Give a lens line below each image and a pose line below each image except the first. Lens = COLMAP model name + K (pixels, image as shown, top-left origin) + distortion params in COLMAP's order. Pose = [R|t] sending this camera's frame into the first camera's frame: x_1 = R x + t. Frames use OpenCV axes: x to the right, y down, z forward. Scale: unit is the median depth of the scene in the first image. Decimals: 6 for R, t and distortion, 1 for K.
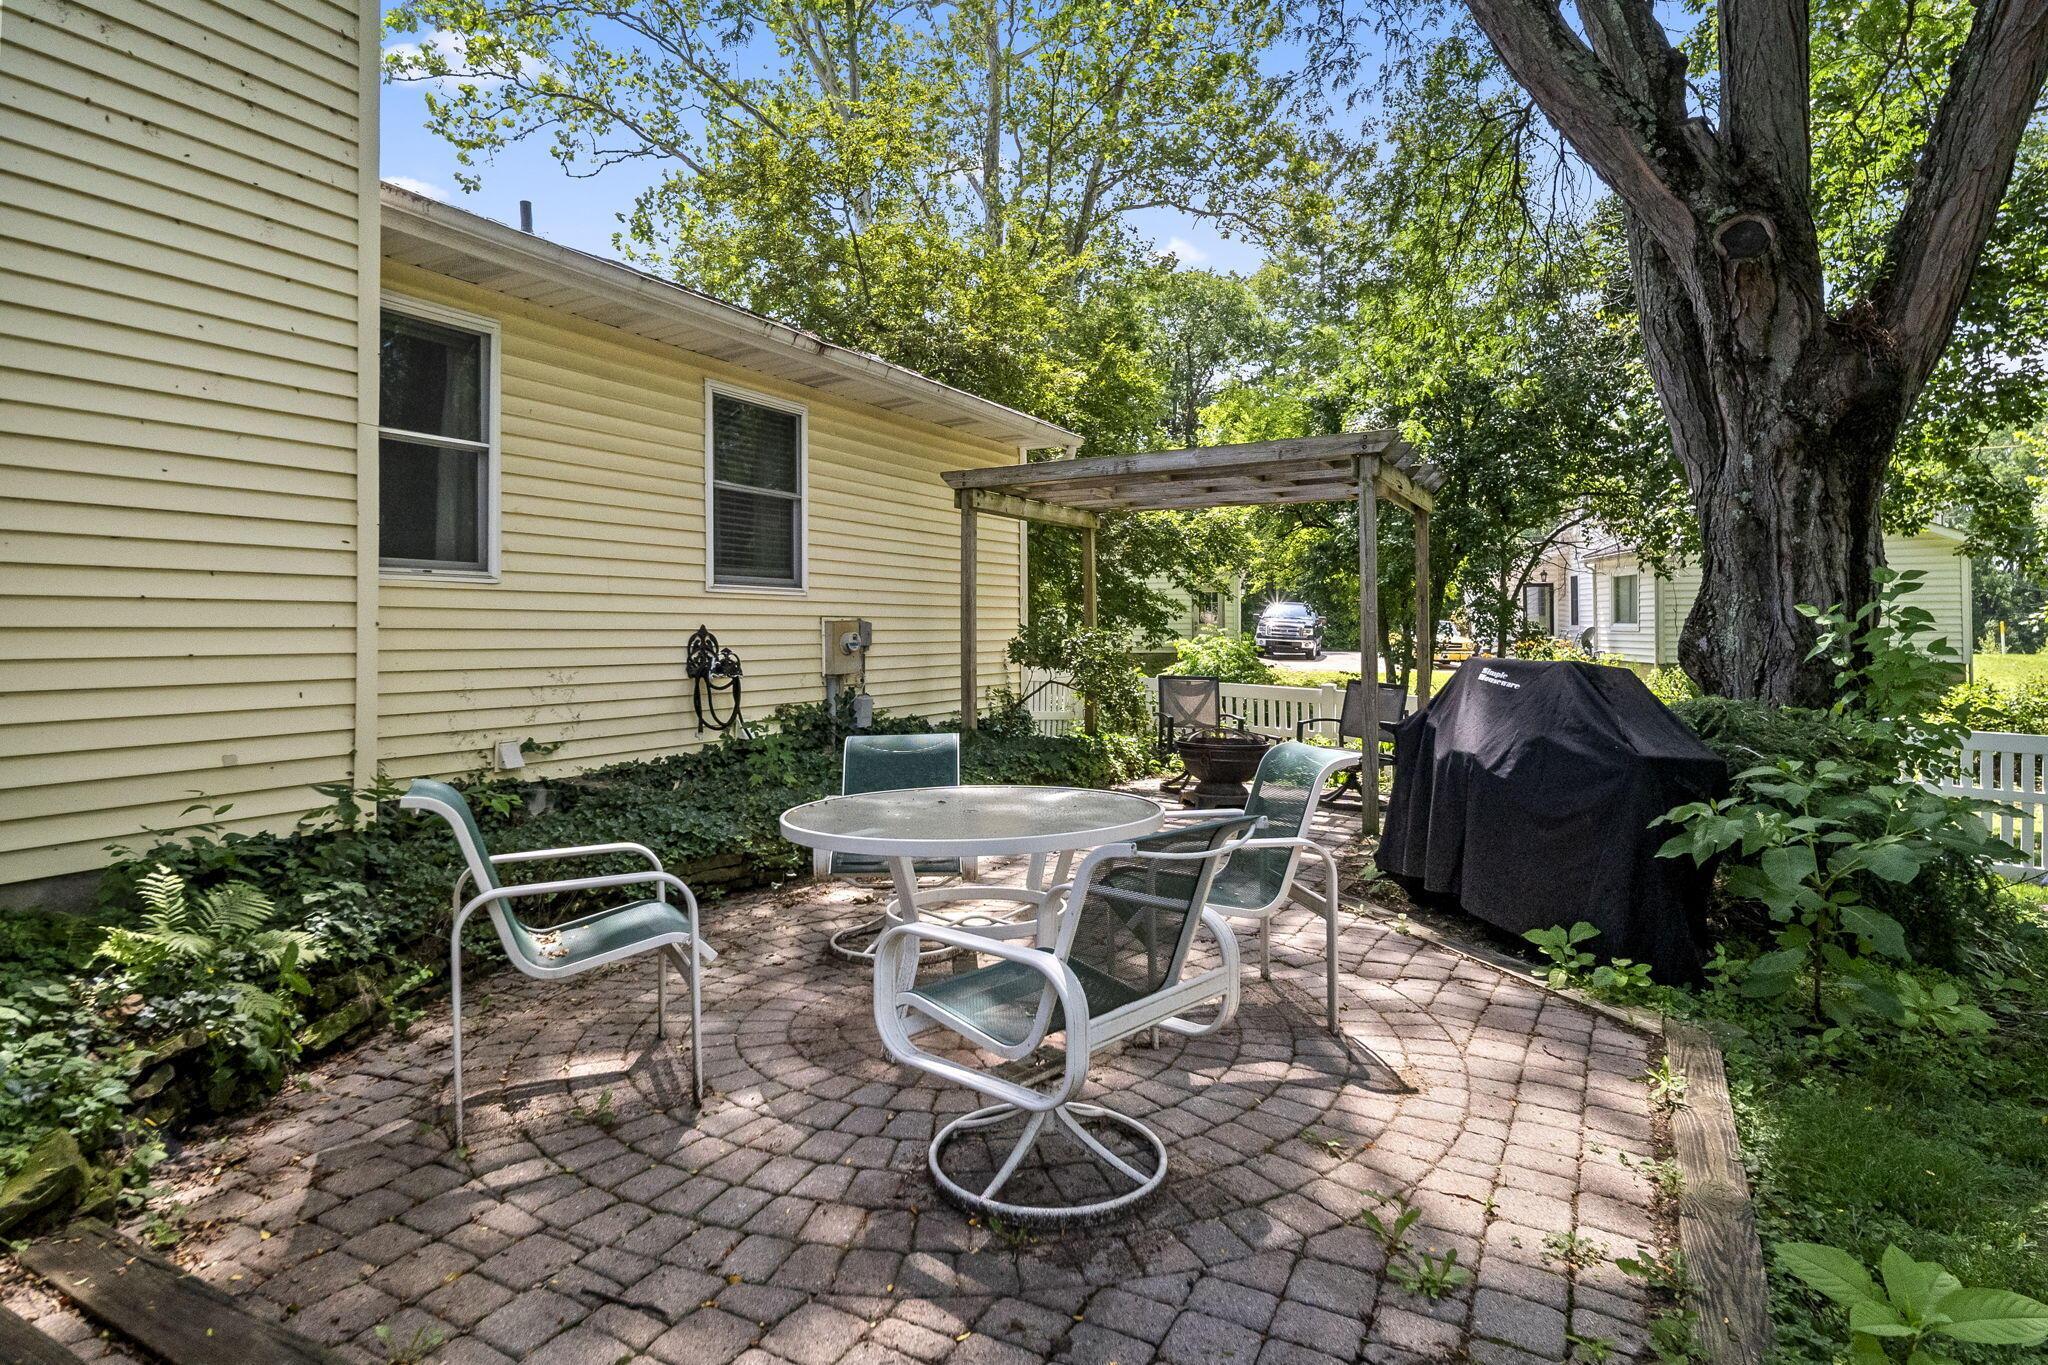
lens RADIAL K [[1117.3, 0, 1019.9], [0, 1117.3, 674.5], [0, 0, 1]] dist [-0.001186, 0.001169]
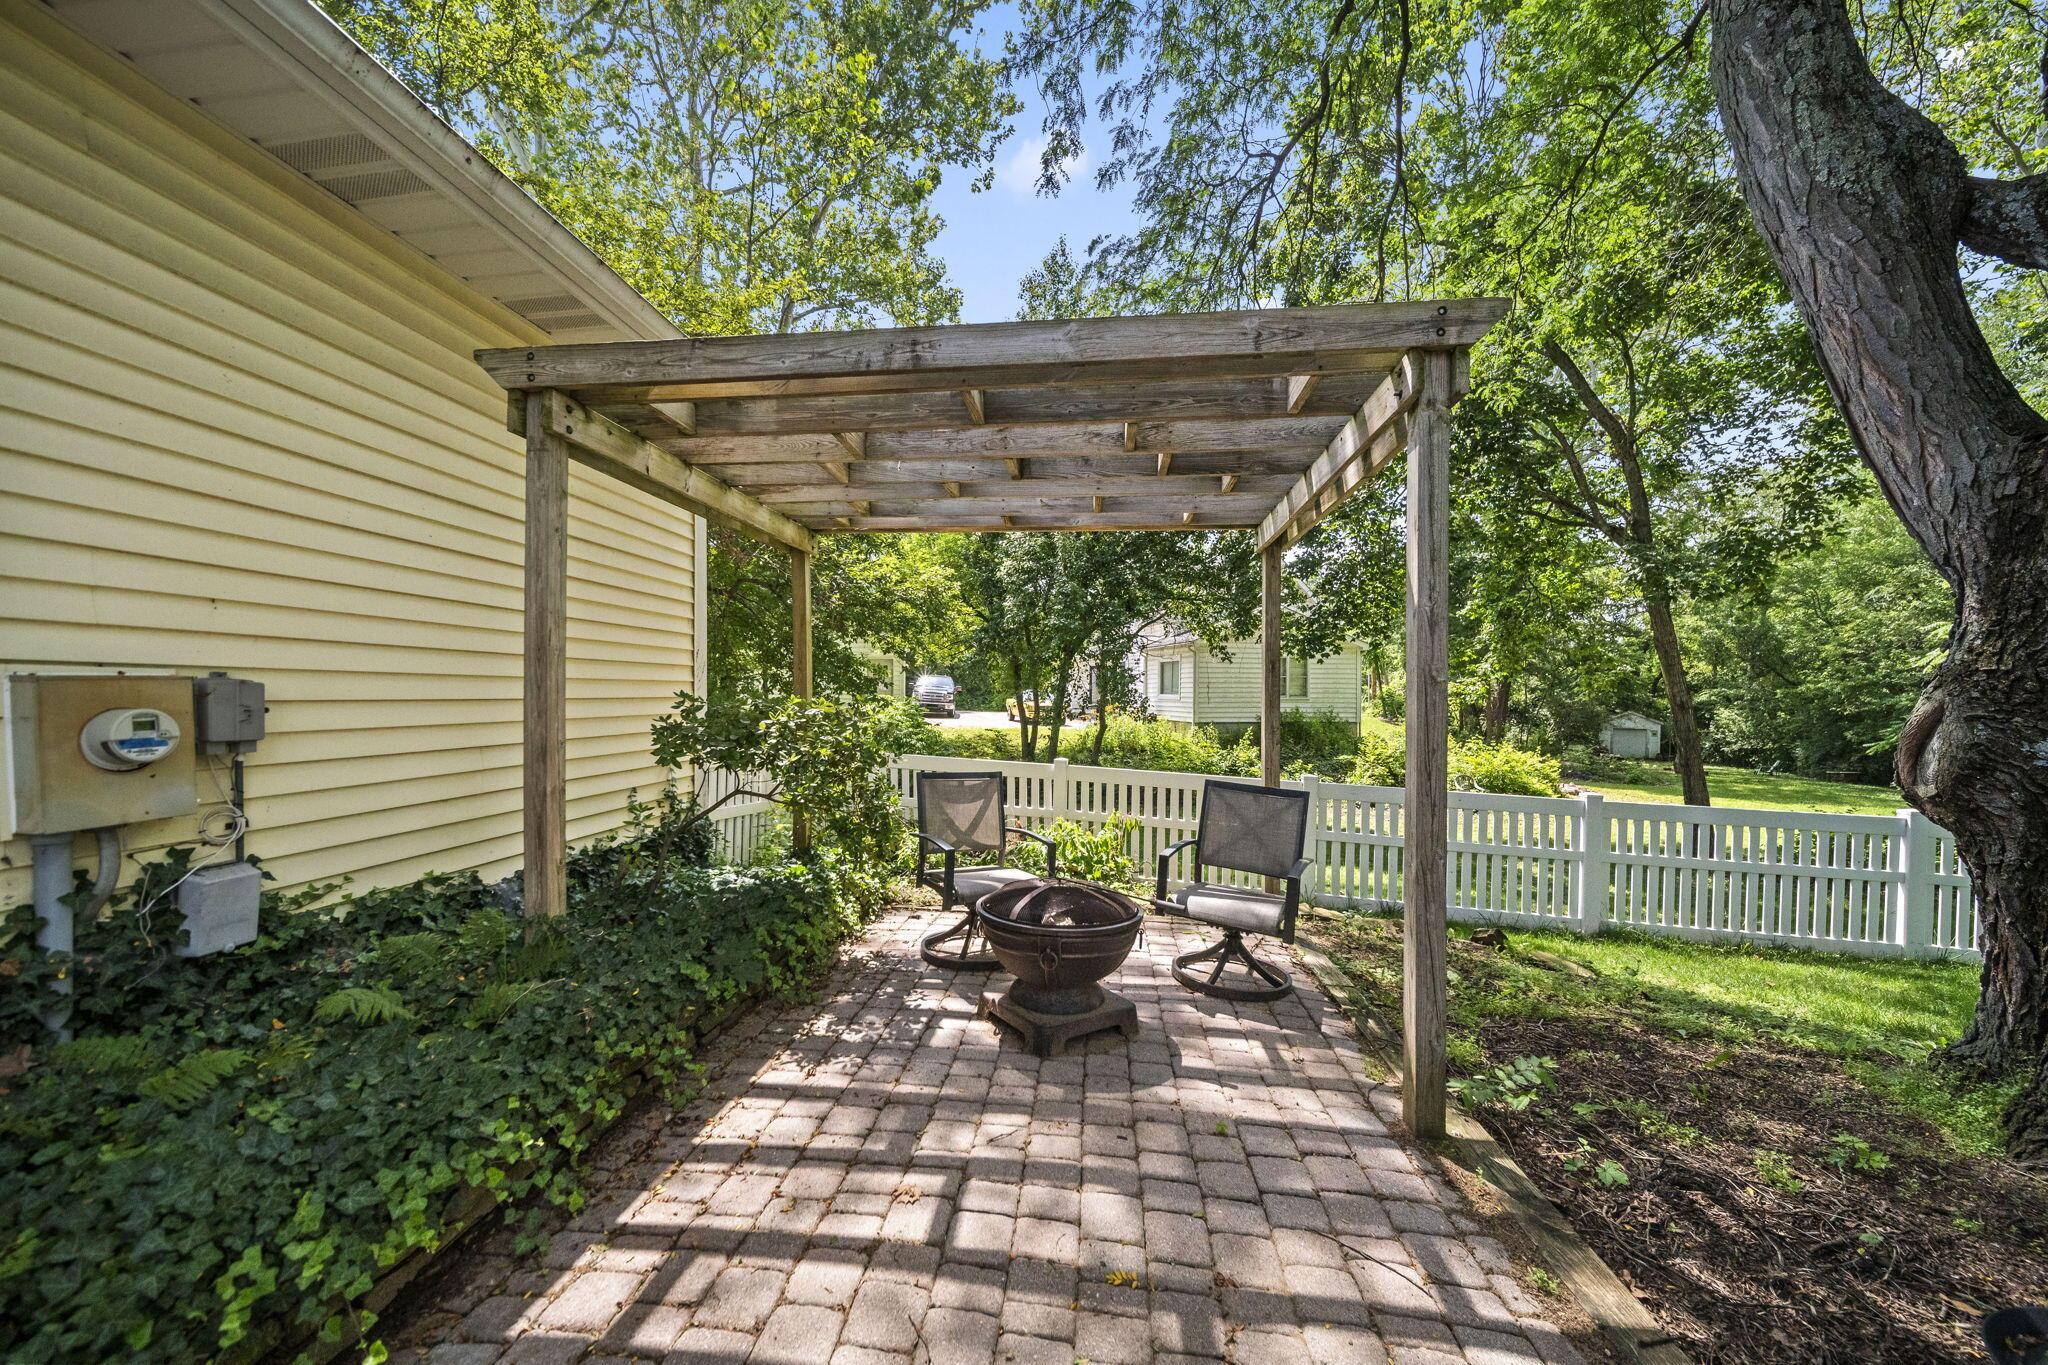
lens RADIAL K [[728.6, 0, 1022.0], [0, 728.6, 697.0], [0, 0, 1]] dist [0.001040, -0.001175]
pose [[0.926147, 0.009780, 0.377035, 0.020917], [0.003586, 0.999390, -0.034734, -0.028161], [-0.377145, 0.033521, 0.925547, 0.583816]]
